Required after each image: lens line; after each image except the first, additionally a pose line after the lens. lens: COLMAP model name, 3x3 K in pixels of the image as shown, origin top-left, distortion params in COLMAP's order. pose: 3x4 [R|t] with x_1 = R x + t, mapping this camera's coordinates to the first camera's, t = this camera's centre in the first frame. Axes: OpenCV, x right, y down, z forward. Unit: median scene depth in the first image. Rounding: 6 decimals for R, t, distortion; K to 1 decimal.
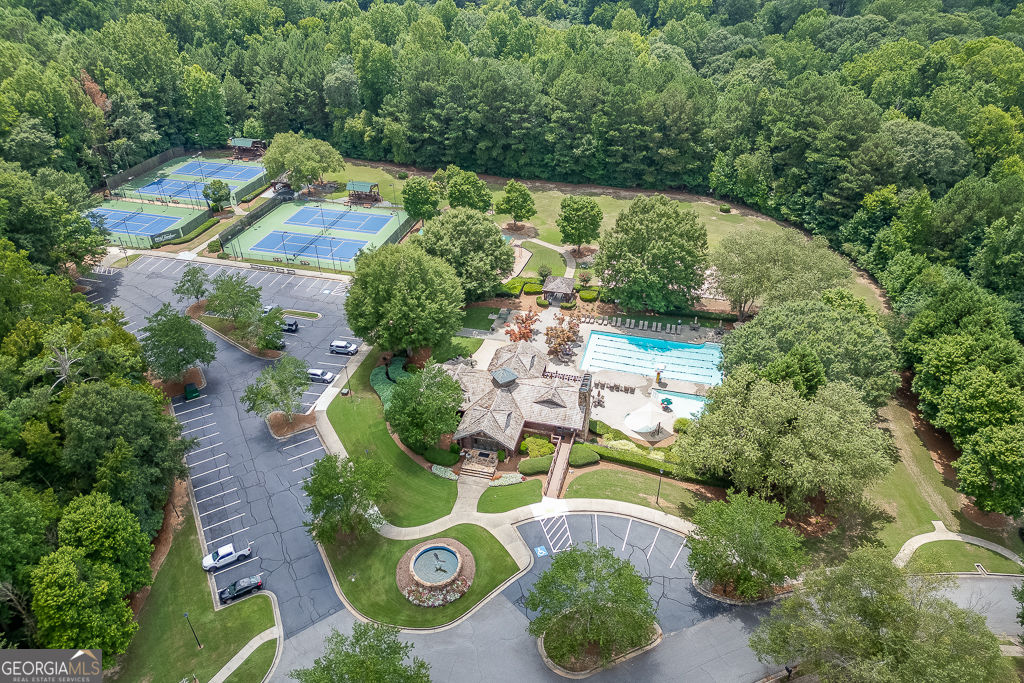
lens RADIAL K [[724.6, 0, 510.3], [0, 724.6, 339.2], [0, 0, 1]] dist [0.081916, -0.076547]
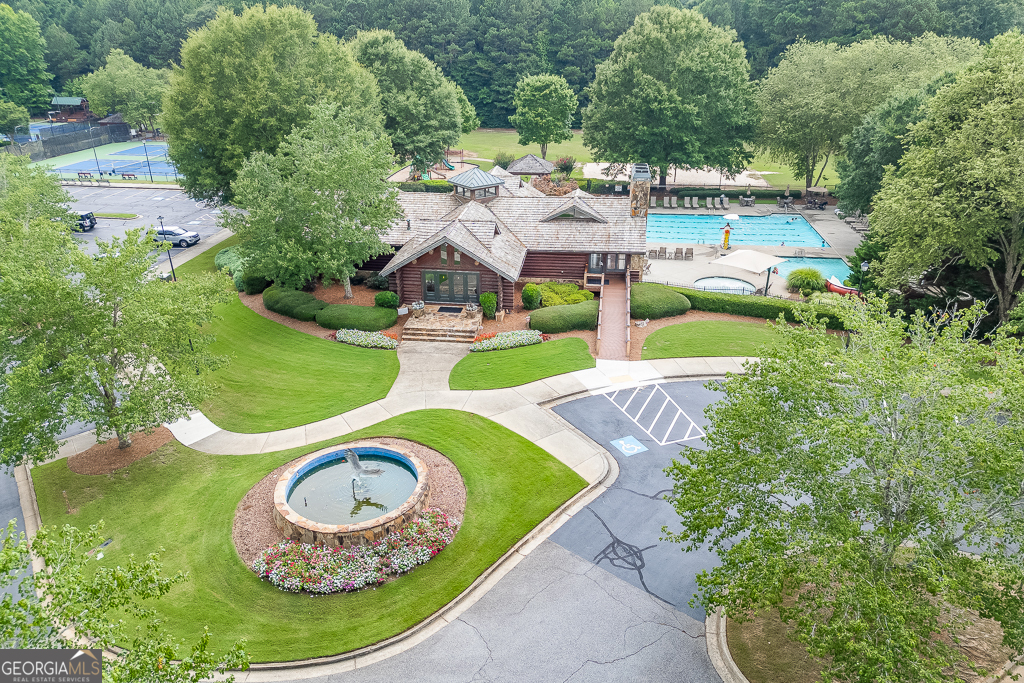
lens RADIAL K [[724.6, 0, 510.3], [0, 724.6, 339.2], [0, 0, 1]] dist [0.081916, -0.076547]
pose [[0.990919, -0.051813, 0.124075, -0.052281], [0.071037, 0.985214, -0.155910, 0.233733], [-0.114162, 0.163308, 0.979948, 0.498858]]
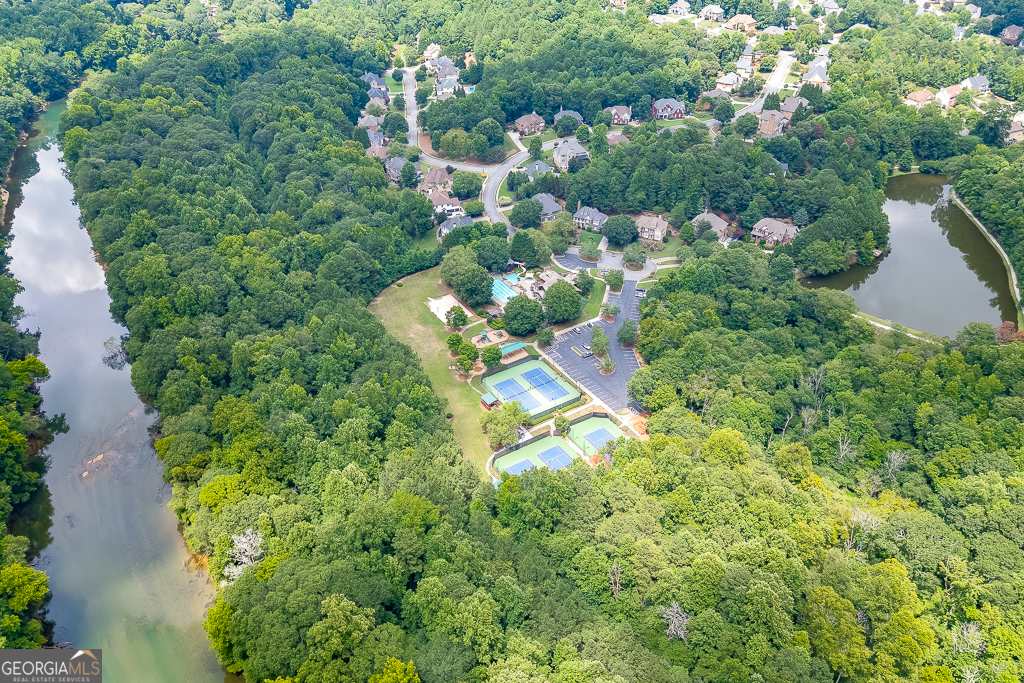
lens RADIAL K [[727.6, 0, 508.0], [0, 727.6, 339.6], [0, 0, 1]] dist [0.081250, -0.077187]
pose [[-0.741388, -0.388055, 0.547500, -1.890434], [0.370781, 0.443144, 0.816177, -2.796018], [-0.559344, 0.808106, -0.184658, 2.013268]]
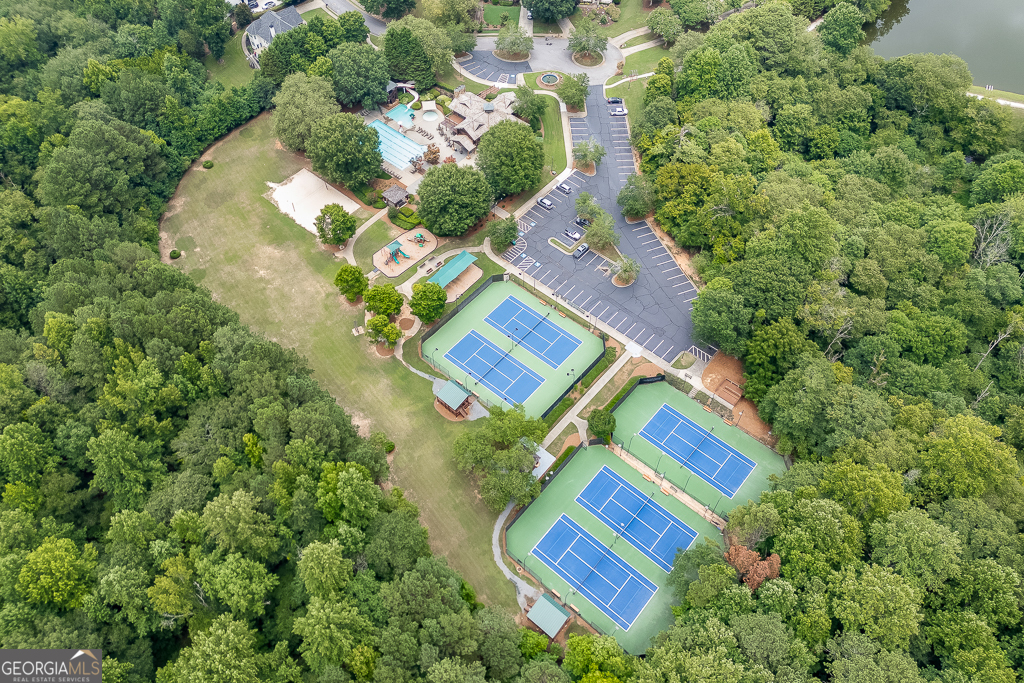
lens RADIAL K [[727.6, 0, 508.0], [0, 727.6, 339.6], [0, 0, 1]] dist [0.081250, -0.077187]
pose [[-0.899044, -0.347639, 0.266208, -0.825543], [0.249441, 0.093033, 0.963911, -1.847527], [-0.359859, 0.933001, 0.003074, 1.551222]]
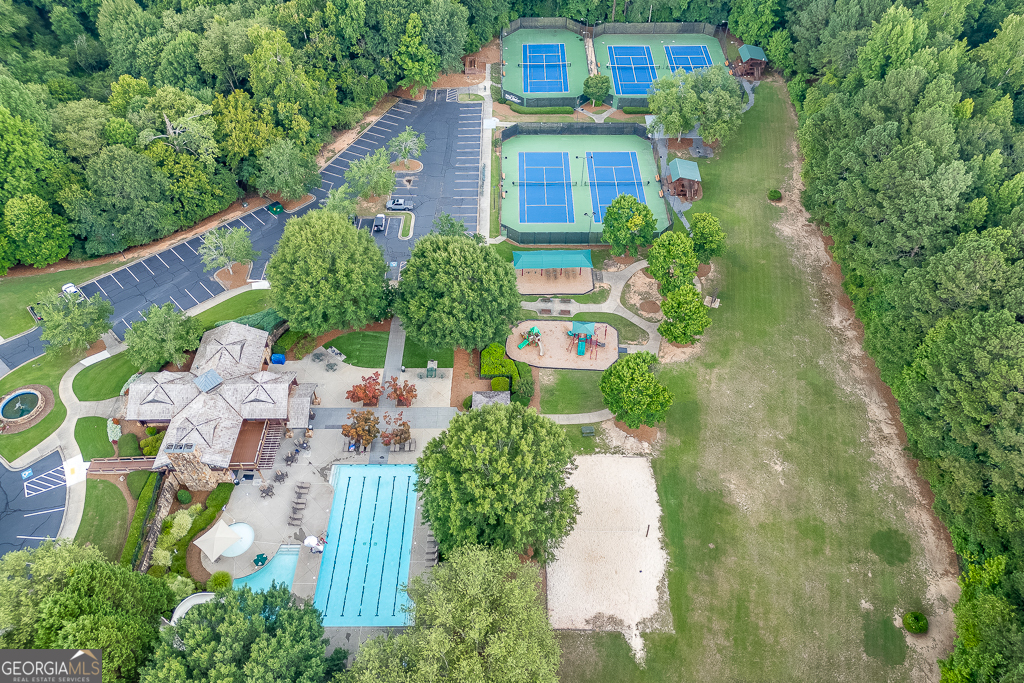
lens RADIAL K [[724.6, 0, 510.3], [0, 724.6, 339.2], [0, 0, 1]] dist [0.081916, -0.076547]
pose [[0.252793, 0.728850, -0.636296, 0.672088], [-0.525273, 0.655683, 0.542373, -0.724885], [0.812517, 0.197121, 0.548597, 0.752694]]
